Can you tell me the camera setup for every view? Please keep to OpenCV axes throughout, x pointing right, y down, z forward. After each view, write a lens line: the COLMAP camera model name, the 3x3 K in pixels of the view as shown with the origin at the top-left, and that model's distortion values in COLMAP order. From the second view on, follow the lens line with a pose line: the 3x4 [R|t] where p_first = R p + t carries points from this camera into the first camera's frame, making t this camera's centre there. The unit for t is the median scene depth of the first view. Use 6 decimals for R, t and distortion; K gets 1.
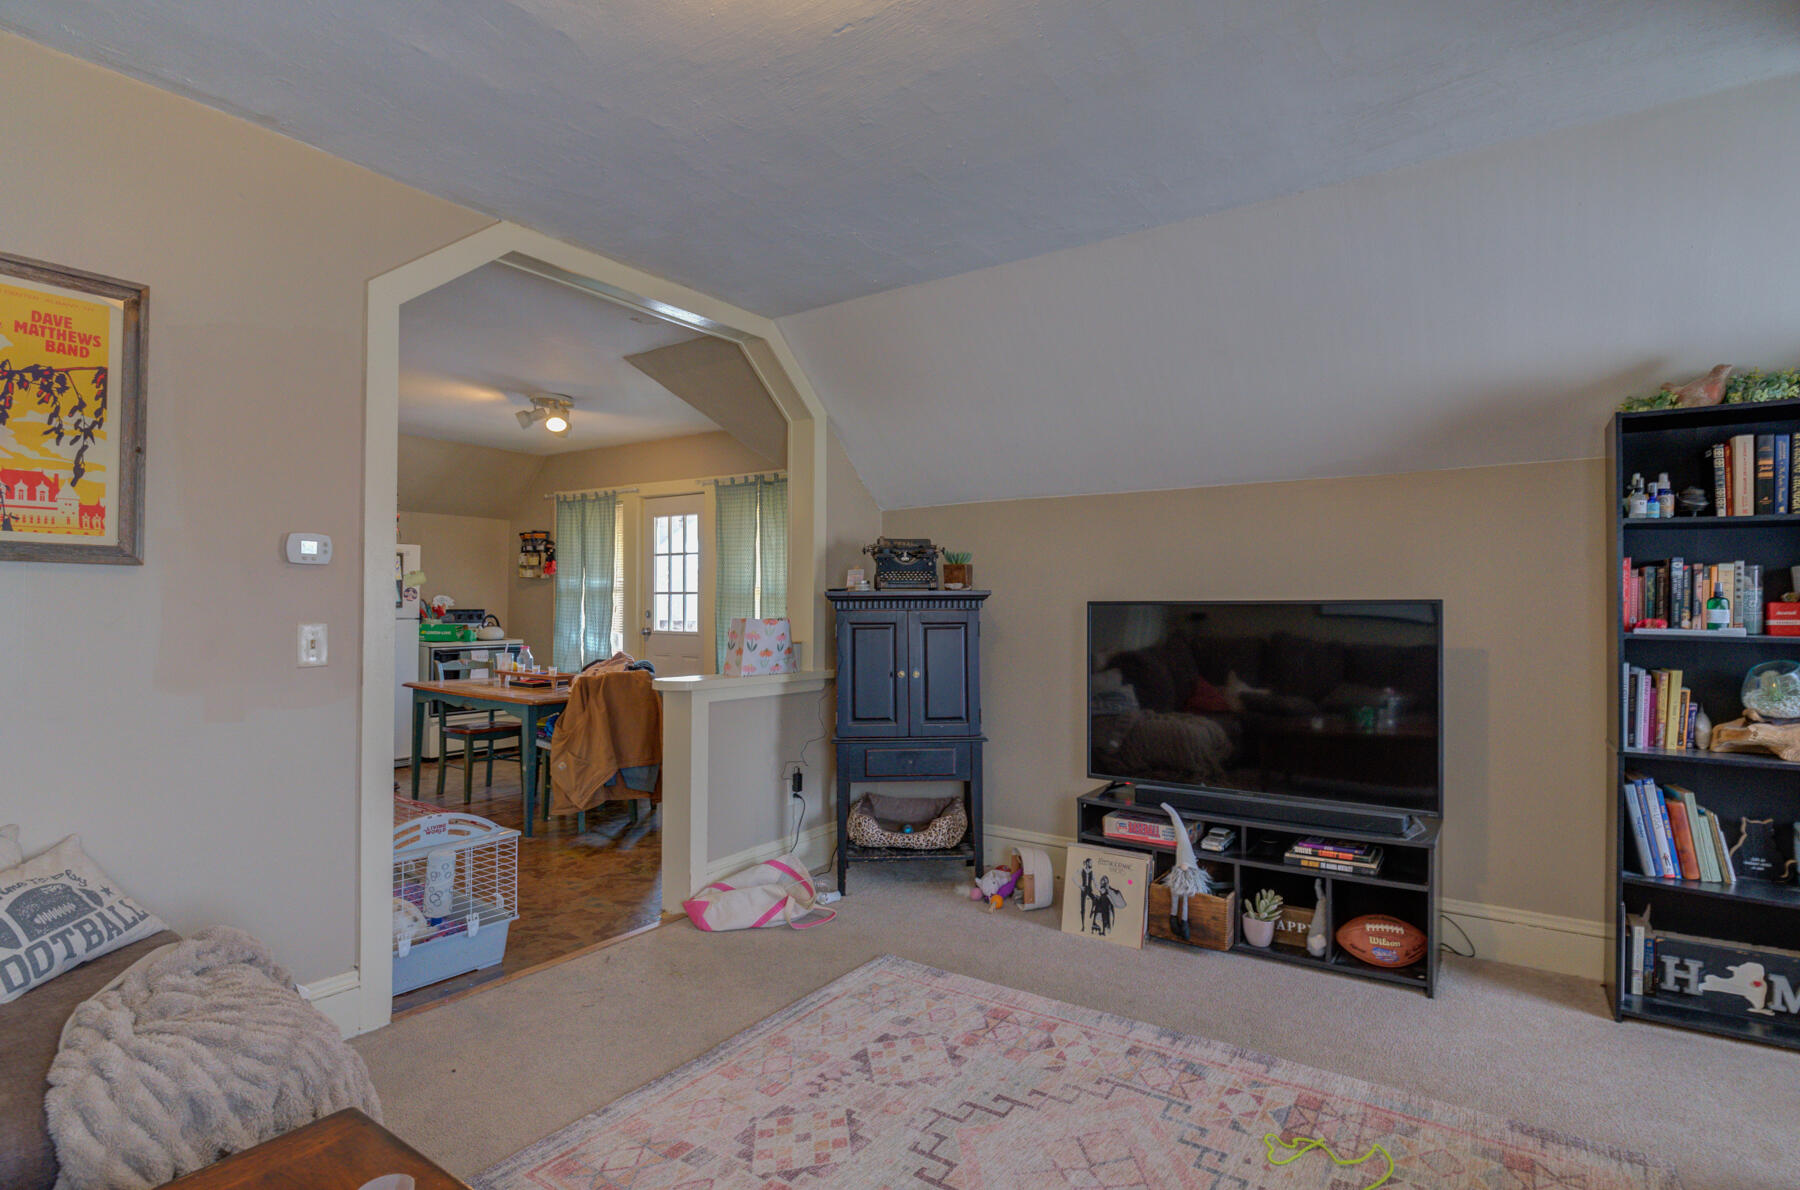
lens RADIAL K [[894.5, 0, 904.6], [0, 894.5, 601.0], [0, 0, 1]] dist [-0.000456, -0.000260]
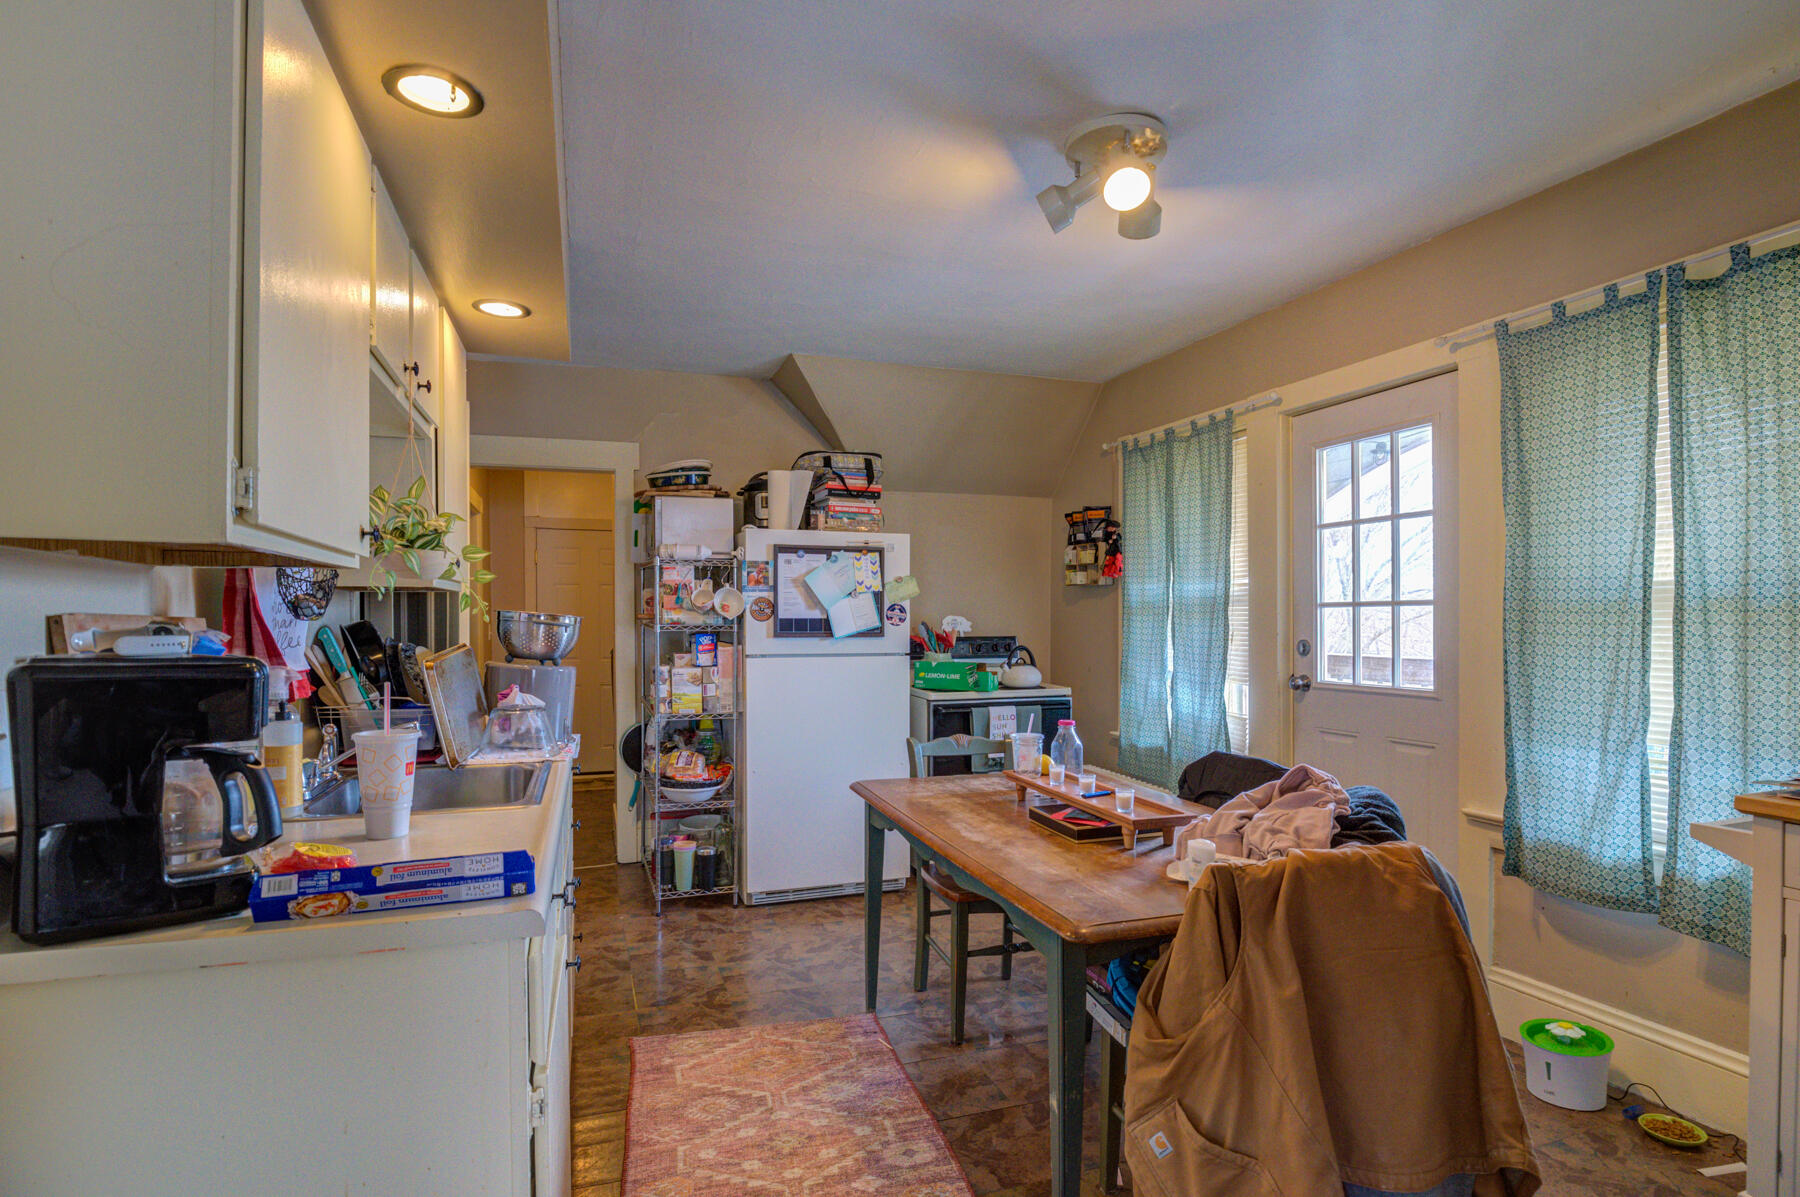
lens RADIAL K [[874.8, 0, 899.5], [0, 874.8, 627.2], [0, 0, 1]] dist [-0.001040, -0.010267]
pose [[0.817161, -0.006271, -0.576375, -0.191879], [0.011390, 0.999921, 0.005270, -0.001812], [0.576296, -0.010871, 0.817169, 0.478809]]
